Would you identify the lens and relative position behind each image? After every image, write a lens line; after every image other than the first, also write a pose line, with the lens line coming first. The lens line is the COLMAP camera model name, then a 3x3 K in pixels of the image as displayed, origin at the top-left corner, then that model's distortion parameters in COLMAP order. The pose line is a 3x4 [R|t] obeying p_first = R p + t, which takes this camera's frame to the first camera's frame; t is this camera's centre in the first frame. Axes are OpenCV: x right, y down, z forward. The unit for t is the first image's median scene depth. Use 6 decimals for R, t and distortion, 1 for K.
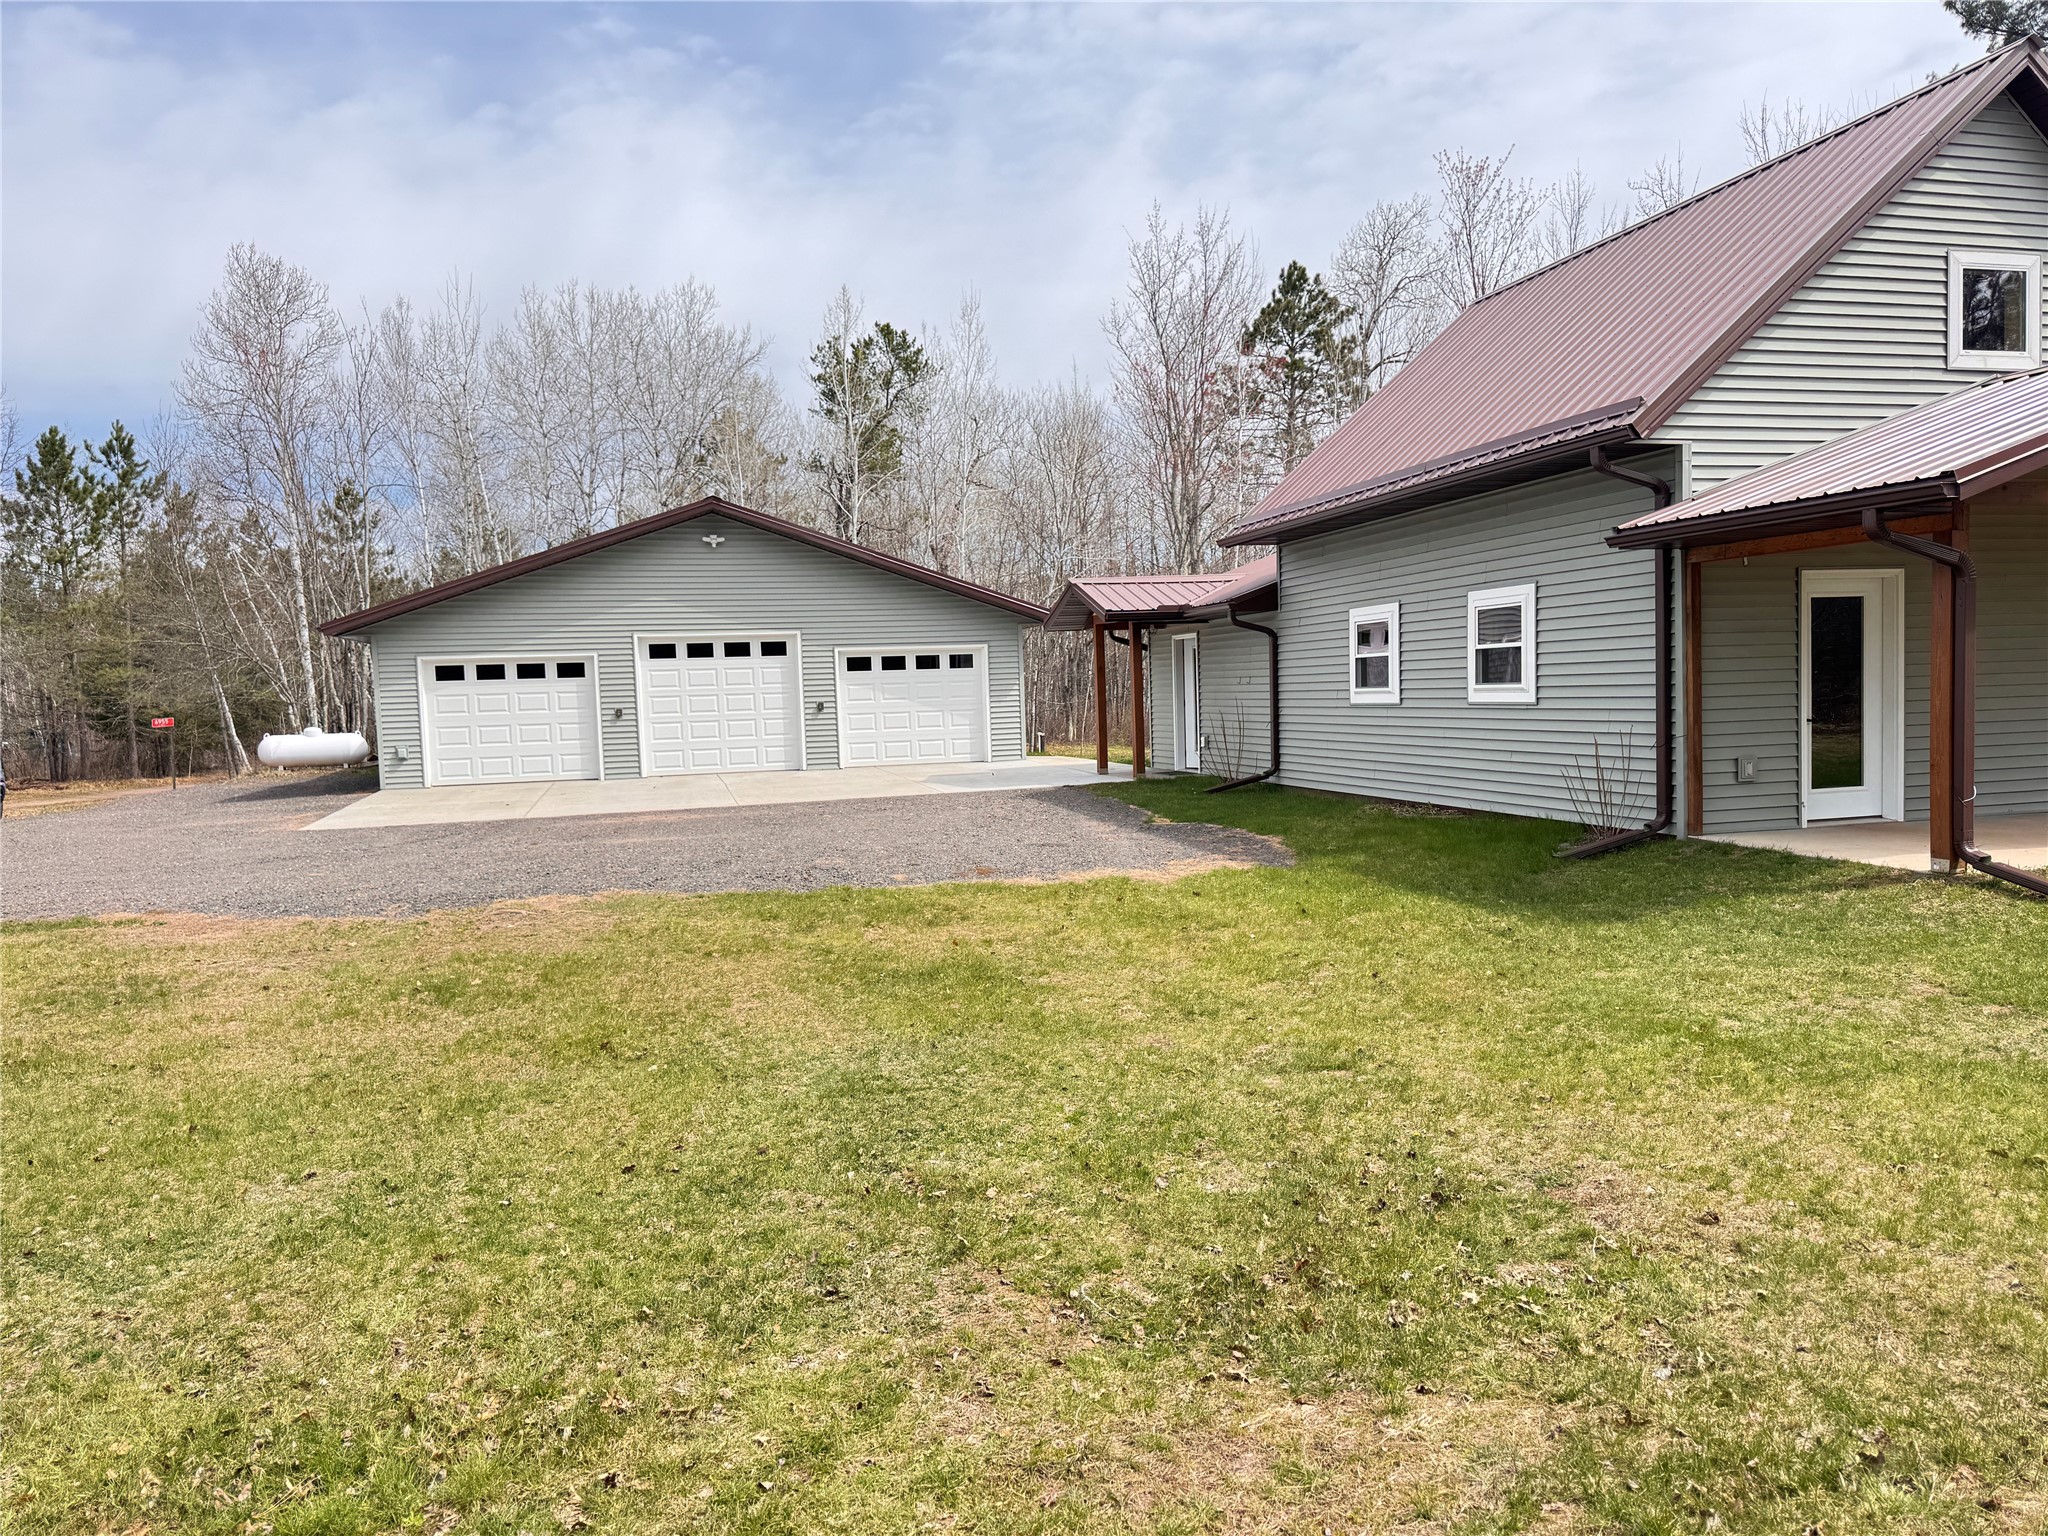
lens RADIAL K [[1496.2, 0, 1021.6], [0, 1496.2, 799.8], [0, 0, 1]] dist [0.081761, -0.104533]
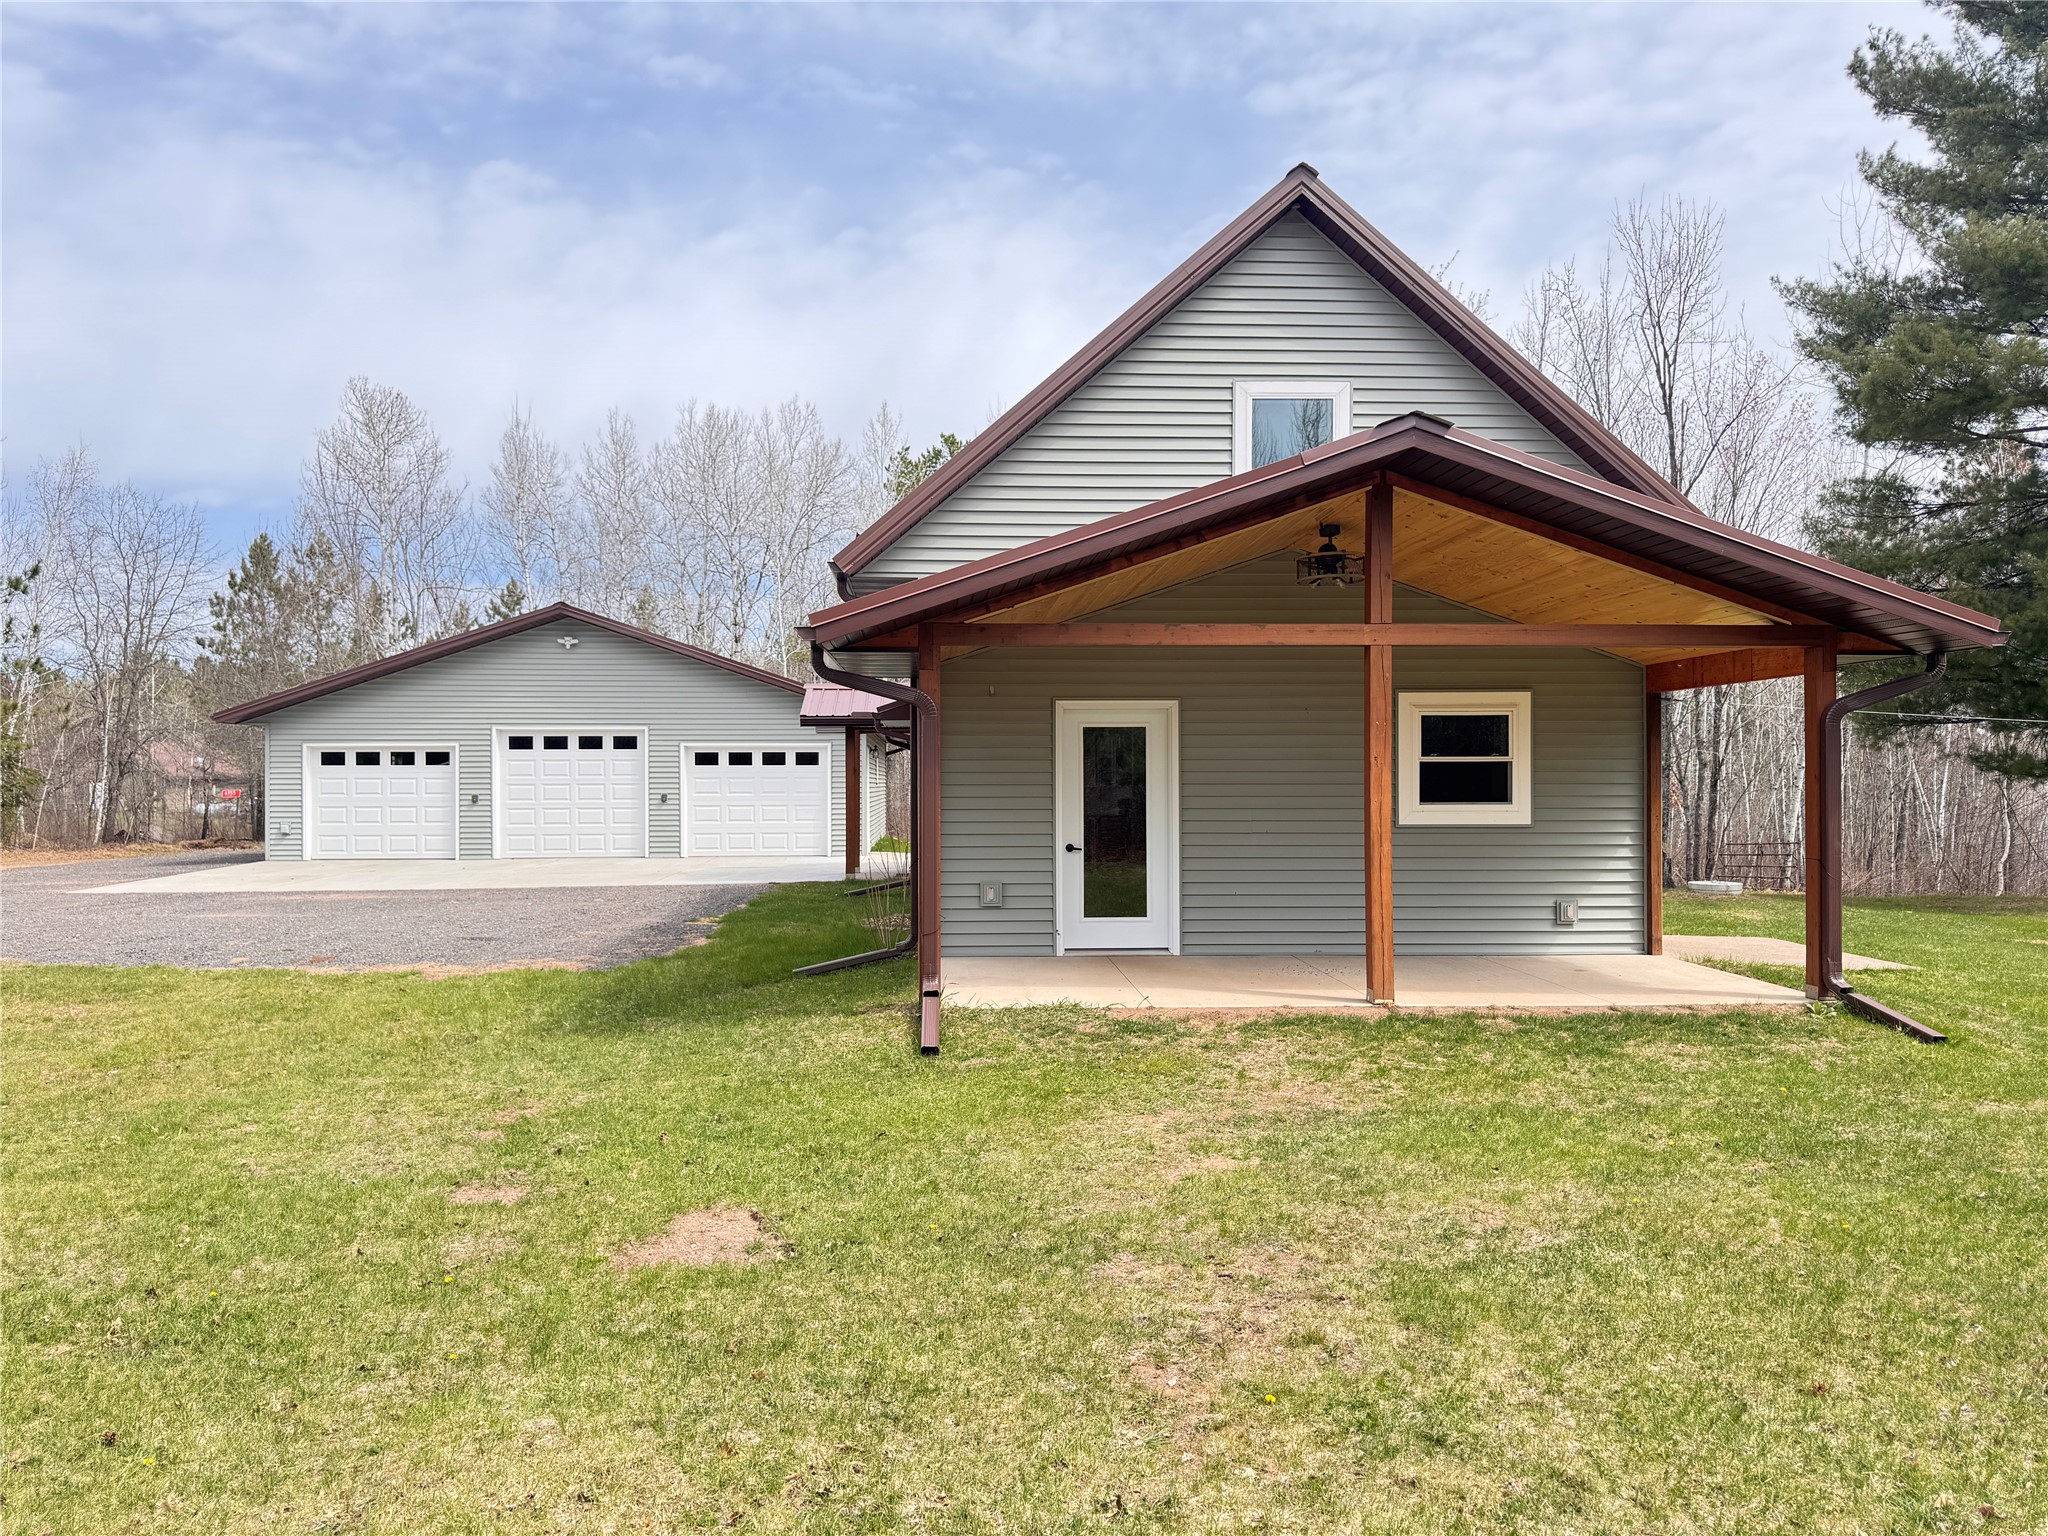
lens RADIAL K [[1496.2, 0, 1021.6], [0, 1496.2, 799.8], [0, 0, 1]] dist [0.081761, -0.104533]
pose [[0.978742, 0.031374, -0.202681, 0.335668], [-0.043273, 0.997573, -0.054547, -0.014278], [0.200477, 0.062158, 0.977725, 0.012581]]
